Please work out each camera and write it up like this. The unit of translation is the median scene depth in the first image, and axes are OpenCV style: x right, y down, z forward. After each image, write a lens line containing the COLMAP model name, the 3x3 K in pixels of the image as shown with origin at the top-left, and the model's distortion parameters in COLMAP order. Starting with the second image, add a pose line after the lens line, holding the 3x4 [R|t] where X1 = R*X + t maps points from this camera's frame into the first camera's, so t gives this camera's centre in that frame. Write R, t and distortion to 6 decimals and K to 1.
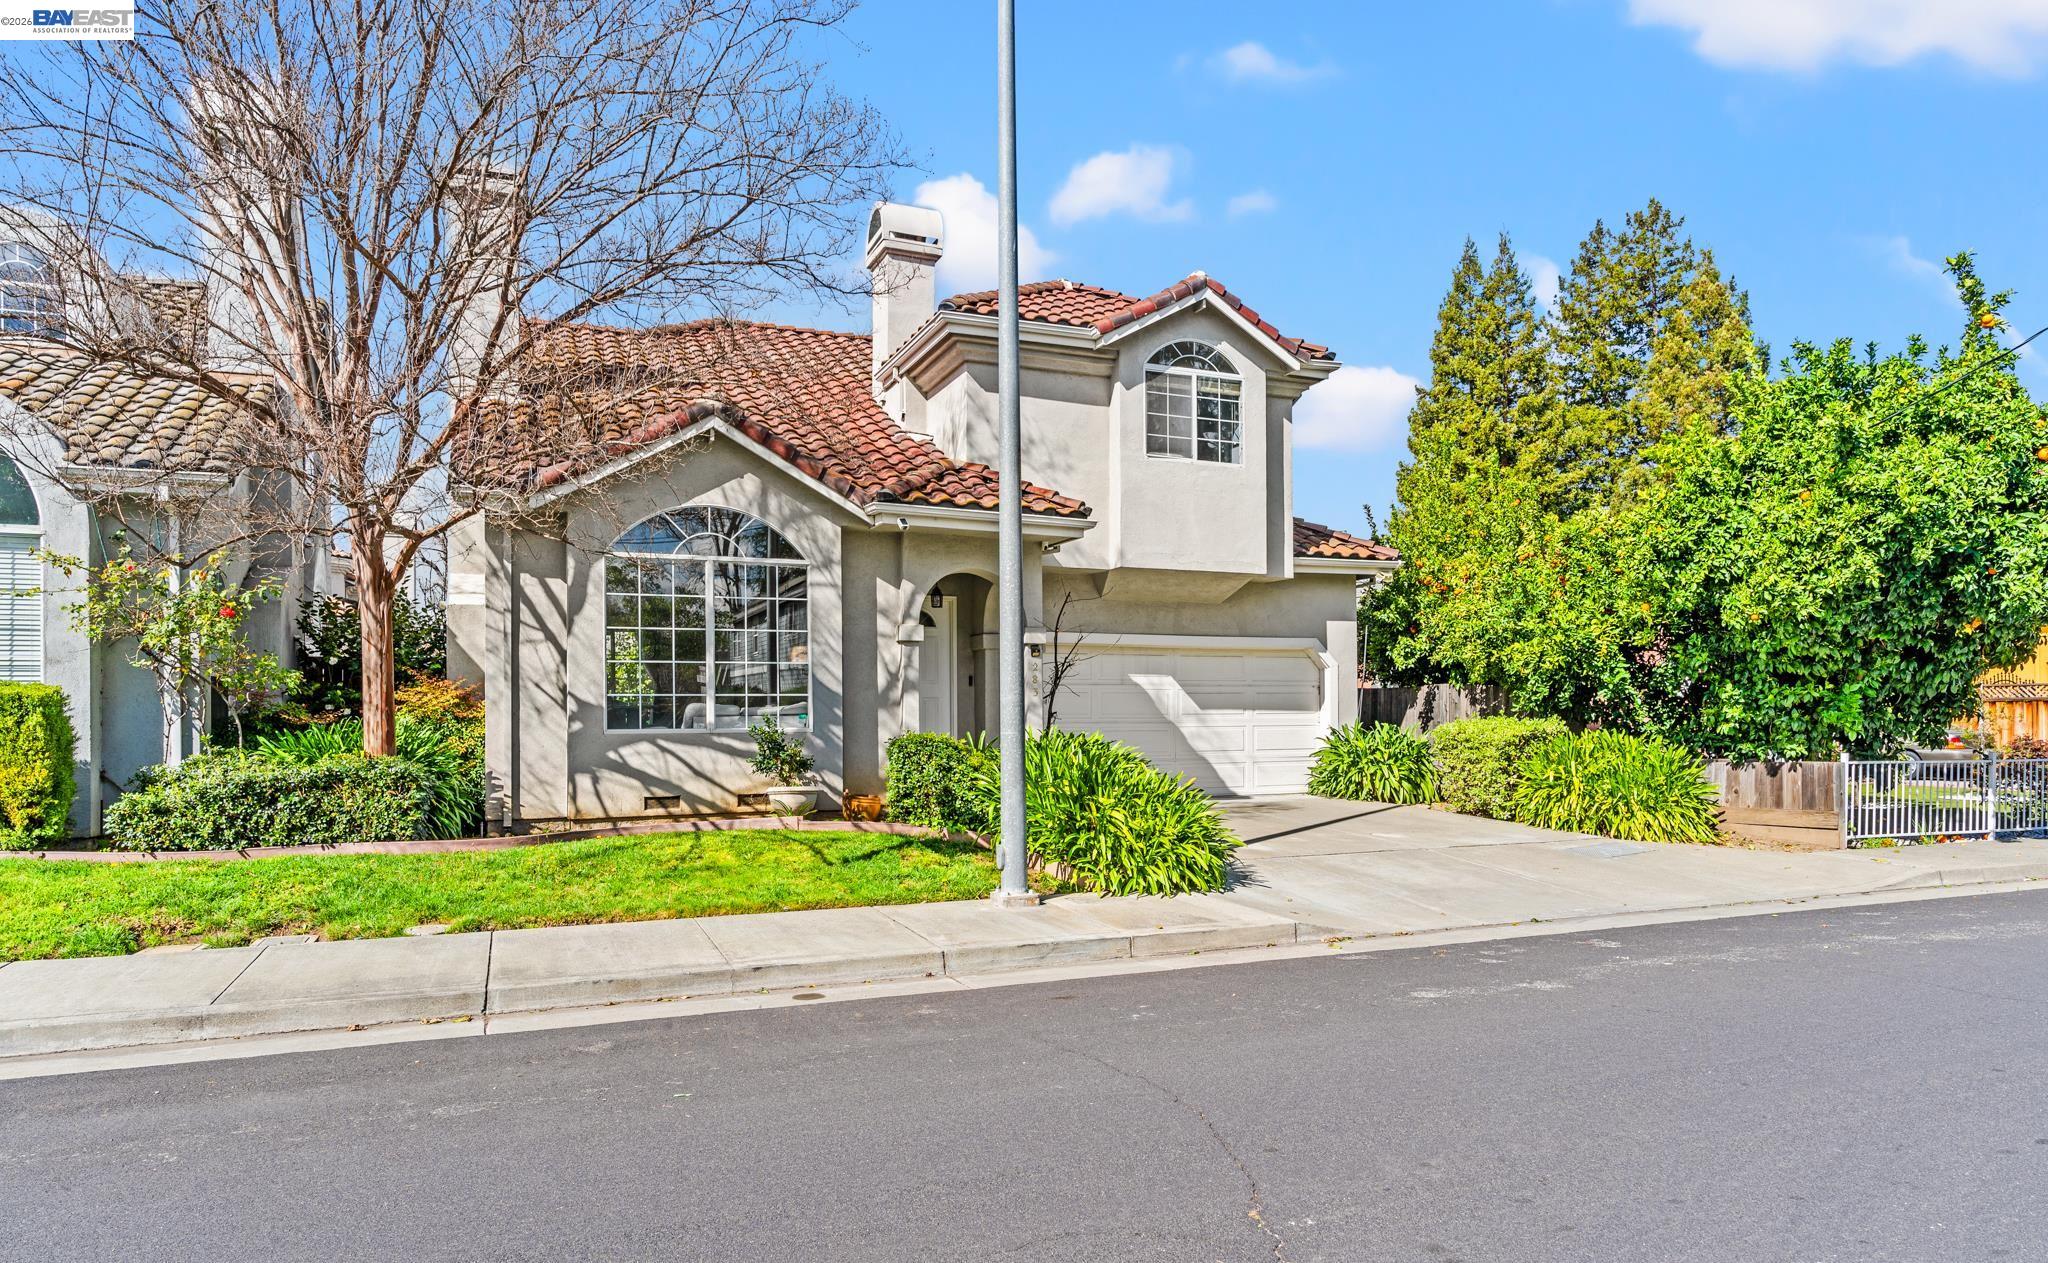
lens RADIAL K [[1281.5, 0, 1024.4], [0, 1281.5, 642.5], [0, 0, 1]] dist [0.004507, 0.000407]
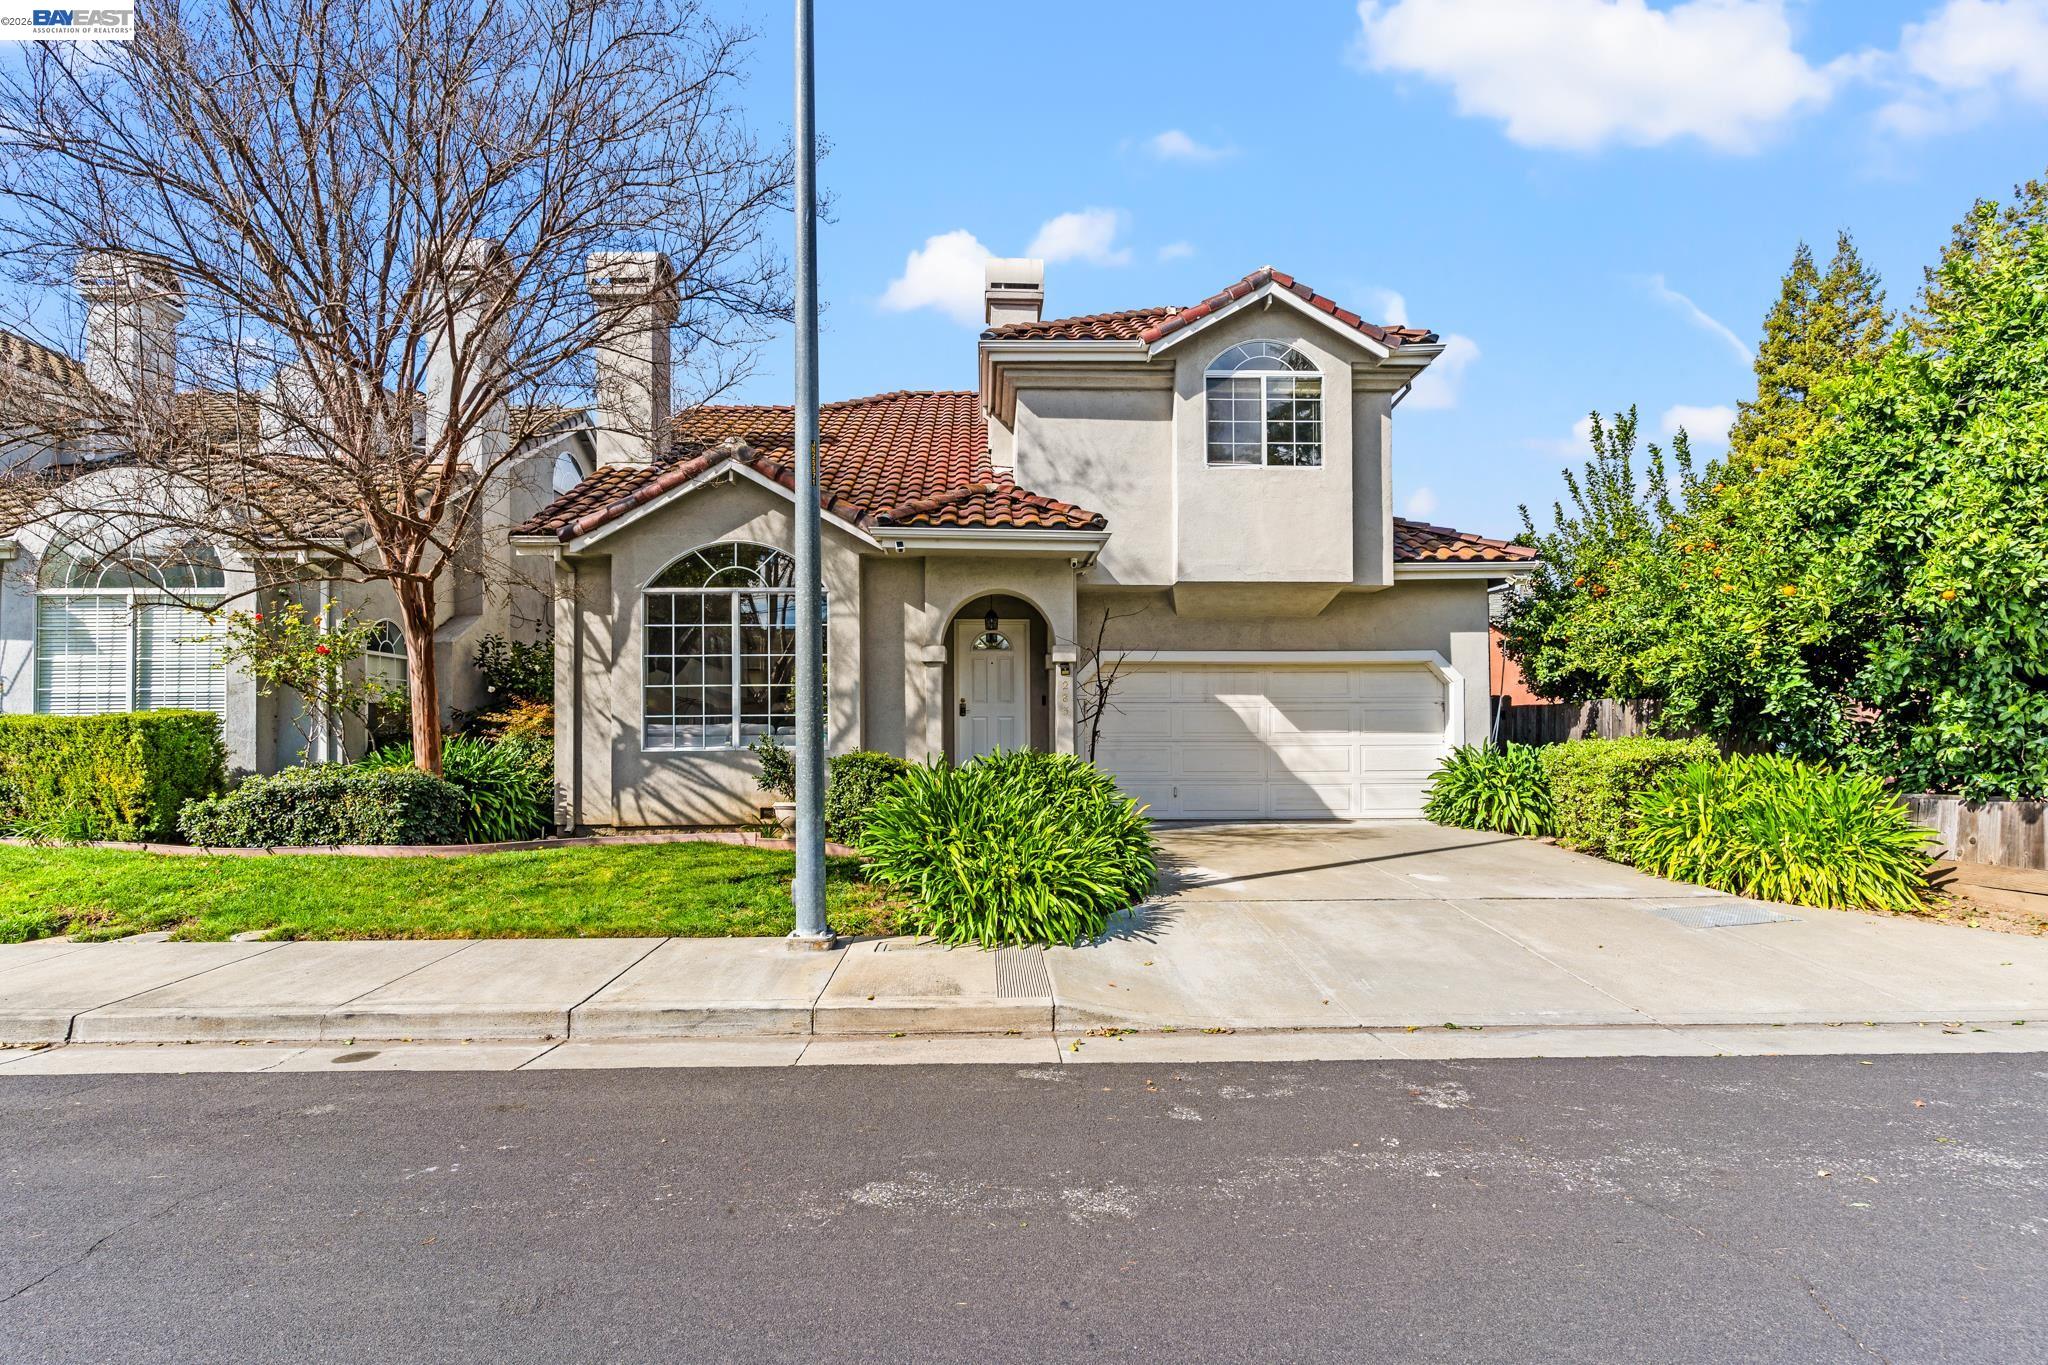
lens RADIAL K [[996.0, 0, 1023.2], [0, 996.0, 679.9], [0, 0, 1]] dist [0.003231, -0.000523]
pose [[0.928562, -0.019161, -0.370682, 0.274774], [0.020936, 0.999781, 0.000765, 0.013903], [0.370586, -0.008471, 0.928759, 0.285009]]
